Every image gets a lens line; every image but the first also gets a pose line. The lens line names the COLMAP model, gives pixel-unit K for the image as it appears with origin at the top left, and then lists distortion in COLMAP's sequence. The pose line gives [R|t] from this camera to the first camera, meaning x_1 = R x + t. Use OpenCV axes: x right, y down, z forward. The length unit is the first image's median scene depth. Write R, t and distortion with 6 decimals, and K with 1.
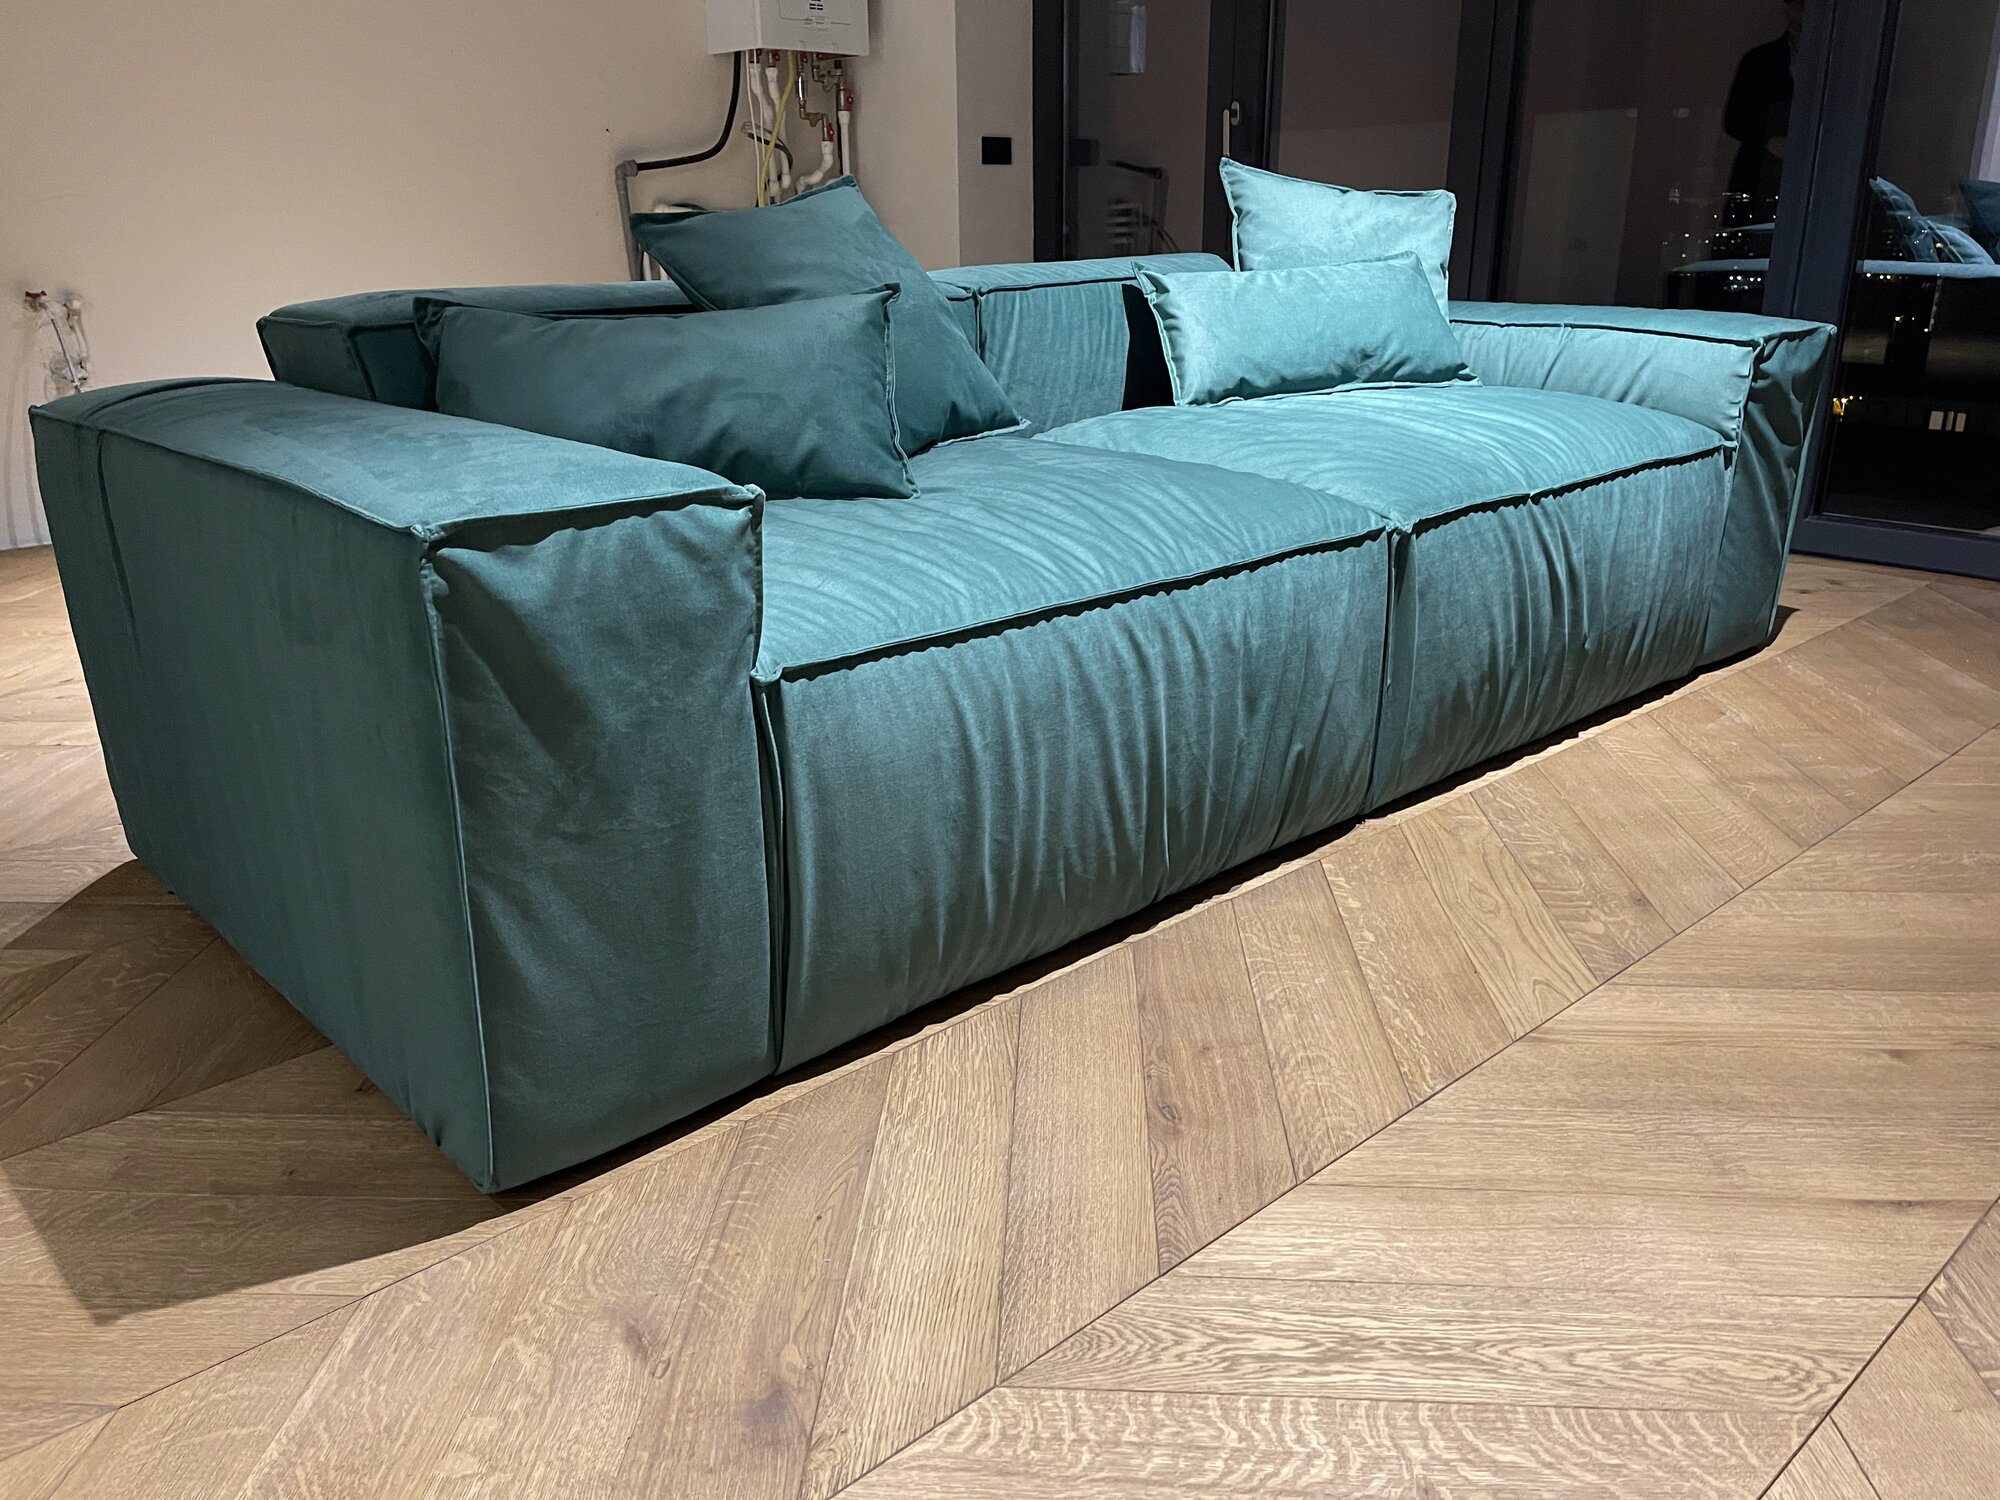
lens RADIAL K [[1489.8, 0, 967.7], [0, 1489.8, 777.9], [0, 0, 1]] dist [0.062444, -0.087035]
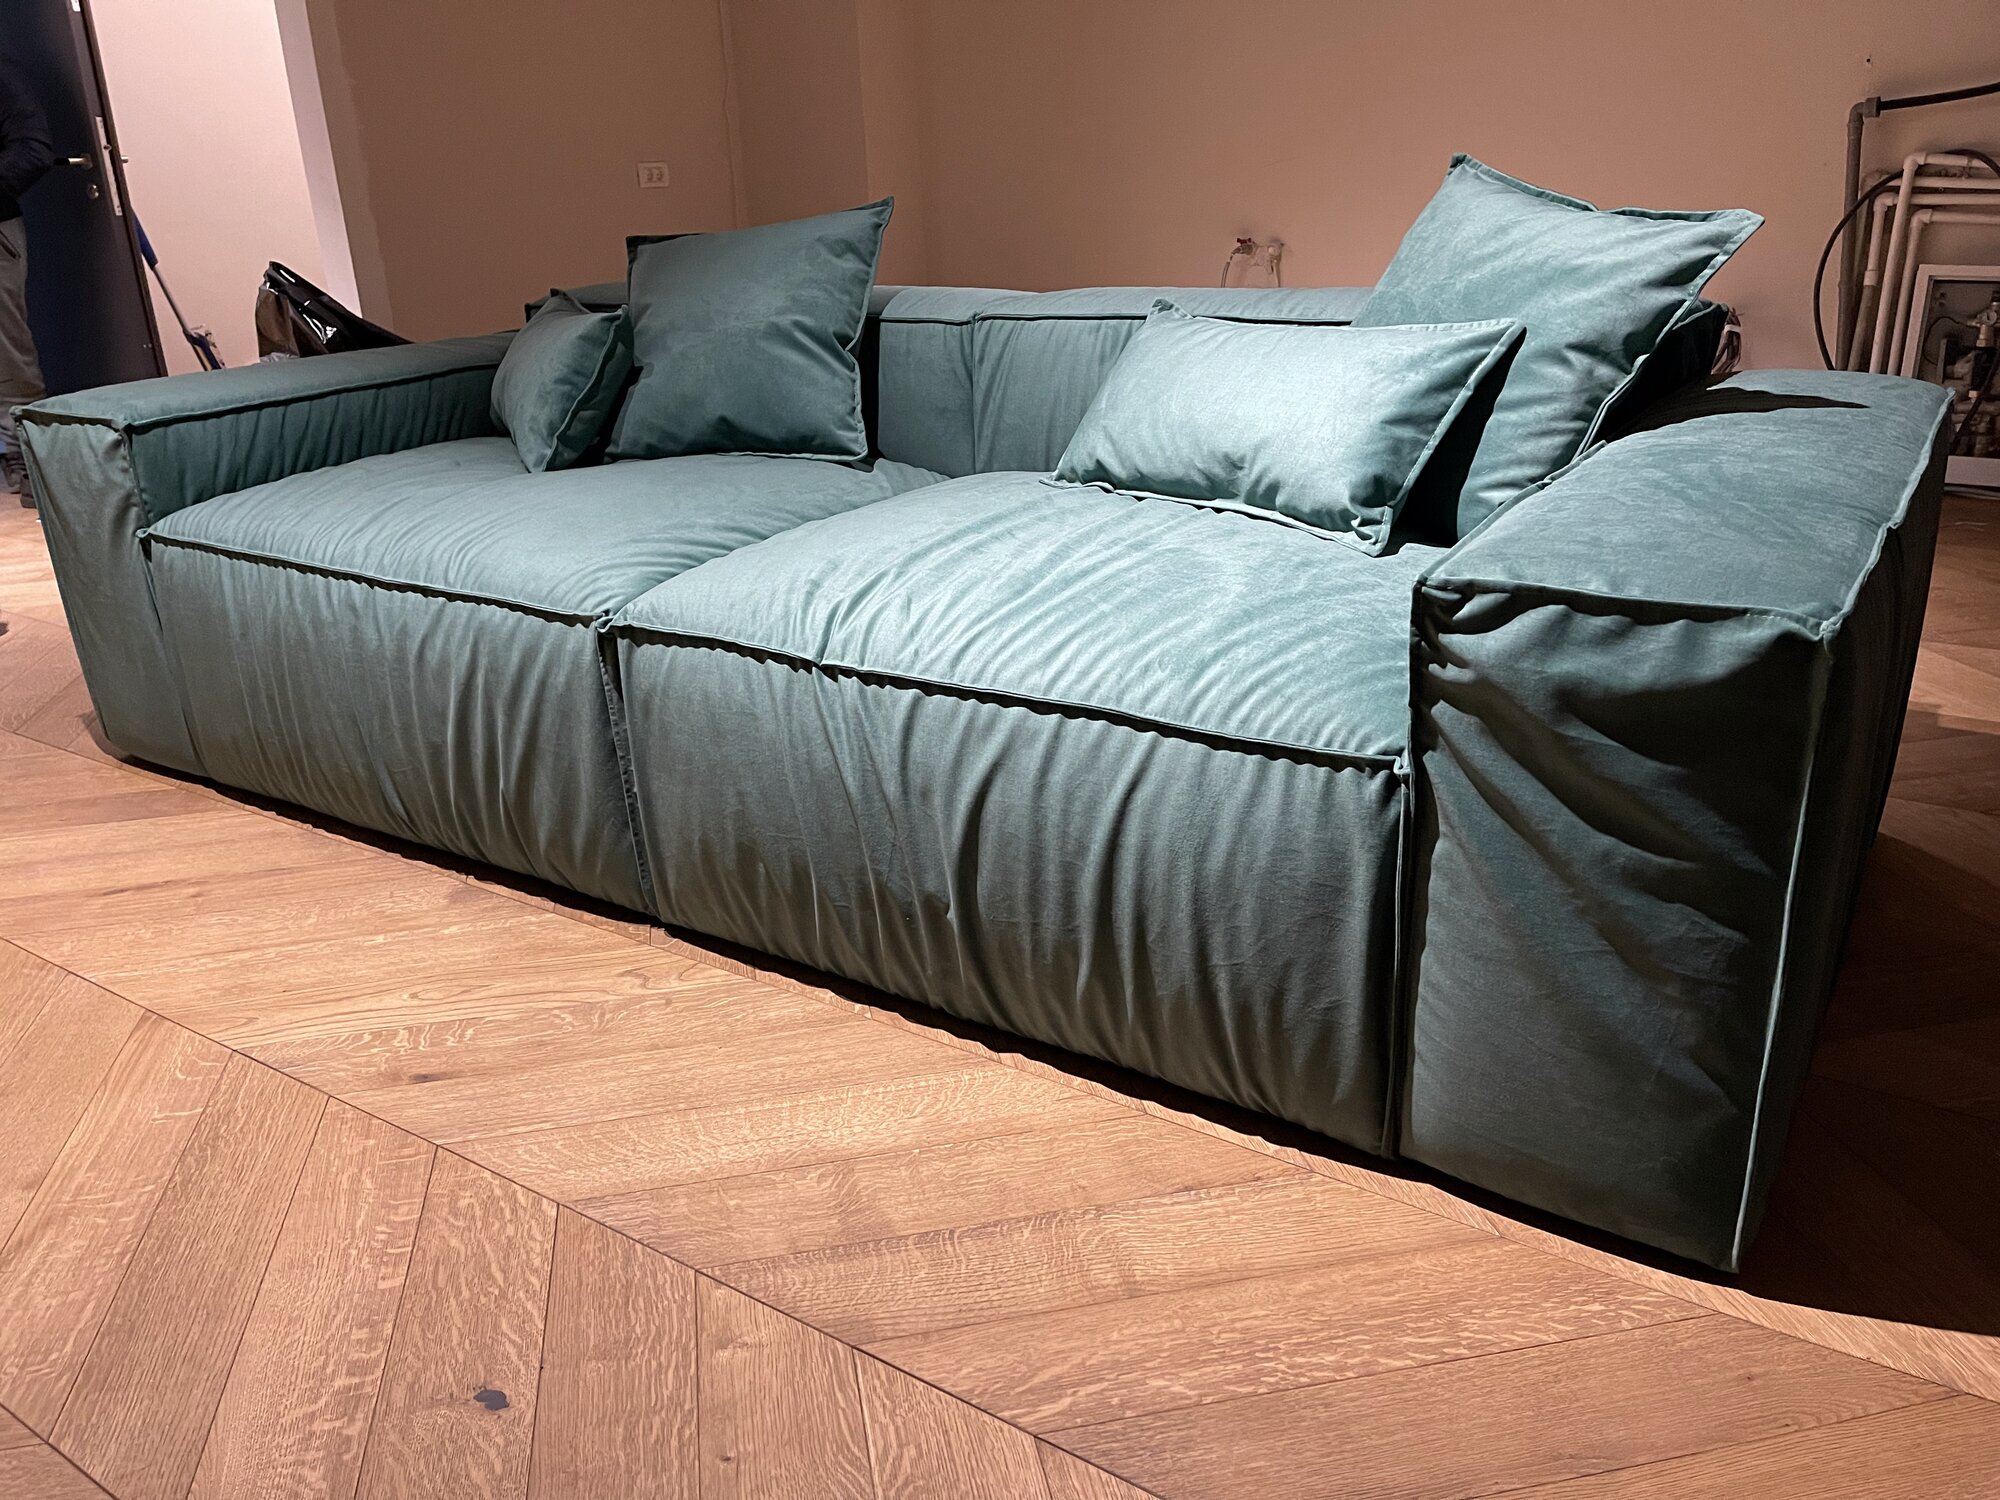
lens RADIAL K [[1504.8, 0, 995.0], [0, 1504.8, 747.5], [0, 0, 1]] dist [0.058408, -0.074353]
pose [[0.264788, 0.353528, -0.897165, 1.483283], [-0.309871, 0.912224, 0.268007, -0.514497], [0.913163, 0.207040, 0.351094, 1.110049]]
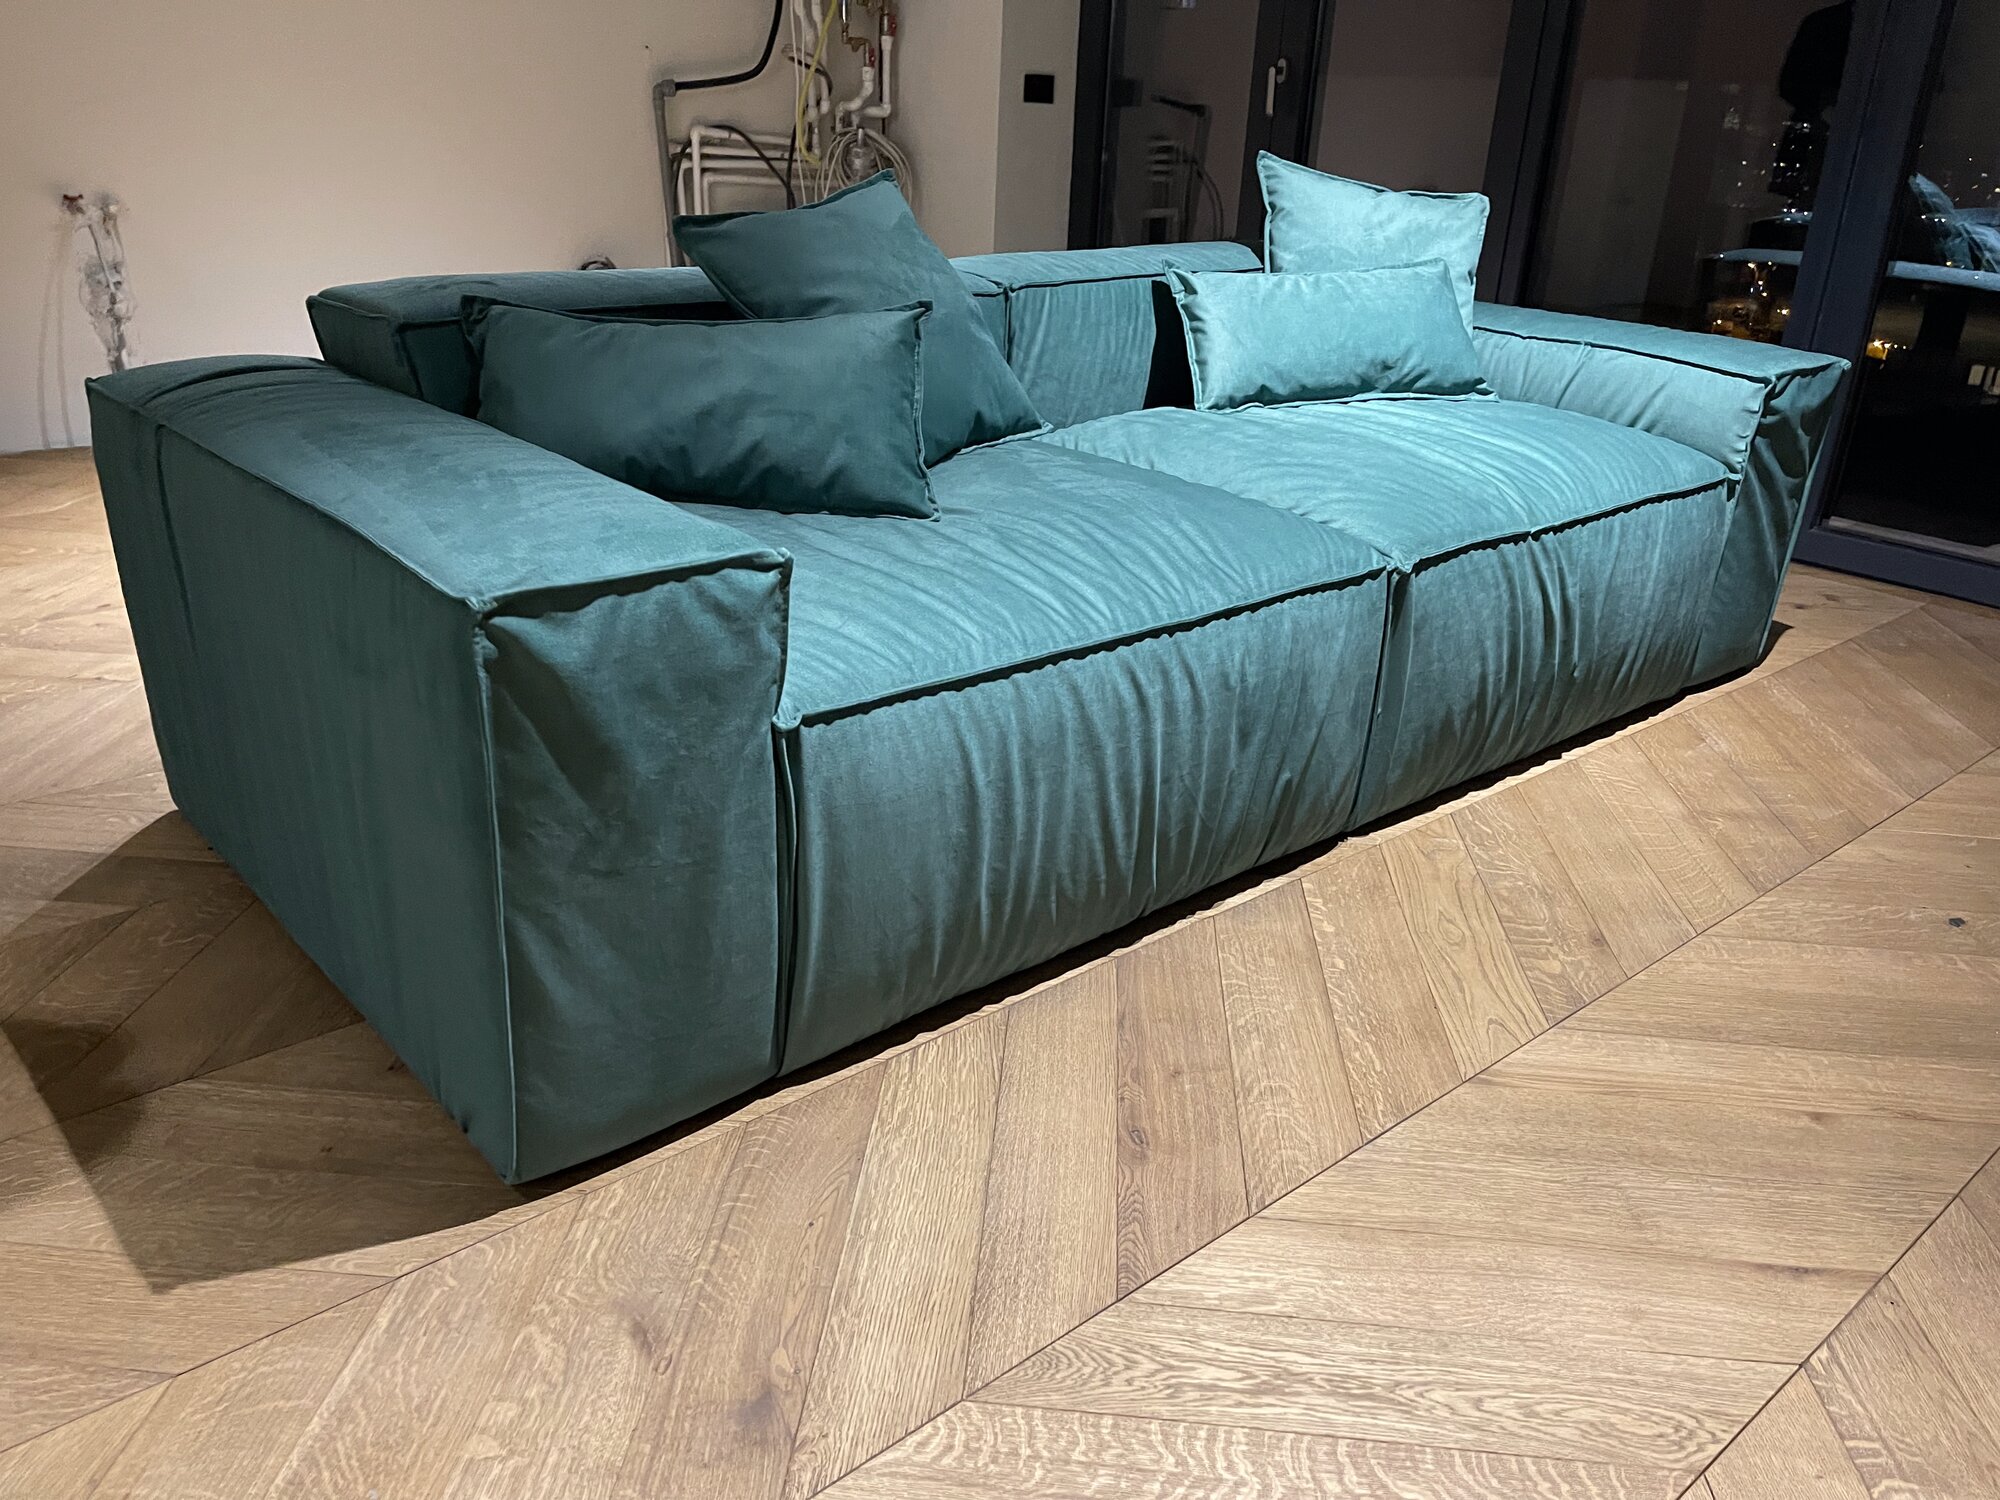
lens RADIAL K [[1487.4, 0, 969.7], [0, 1487.4, 780.4], [0, 0, 1]] dist [0.056504, -0.073989]
pose [[0.998390, 0.056726, 0.000112, -0.001523], [-0.056602, 0.996061, 0.068262, -0.090302], [0.003760, -0.068158, 0.997667, -0.055532]]
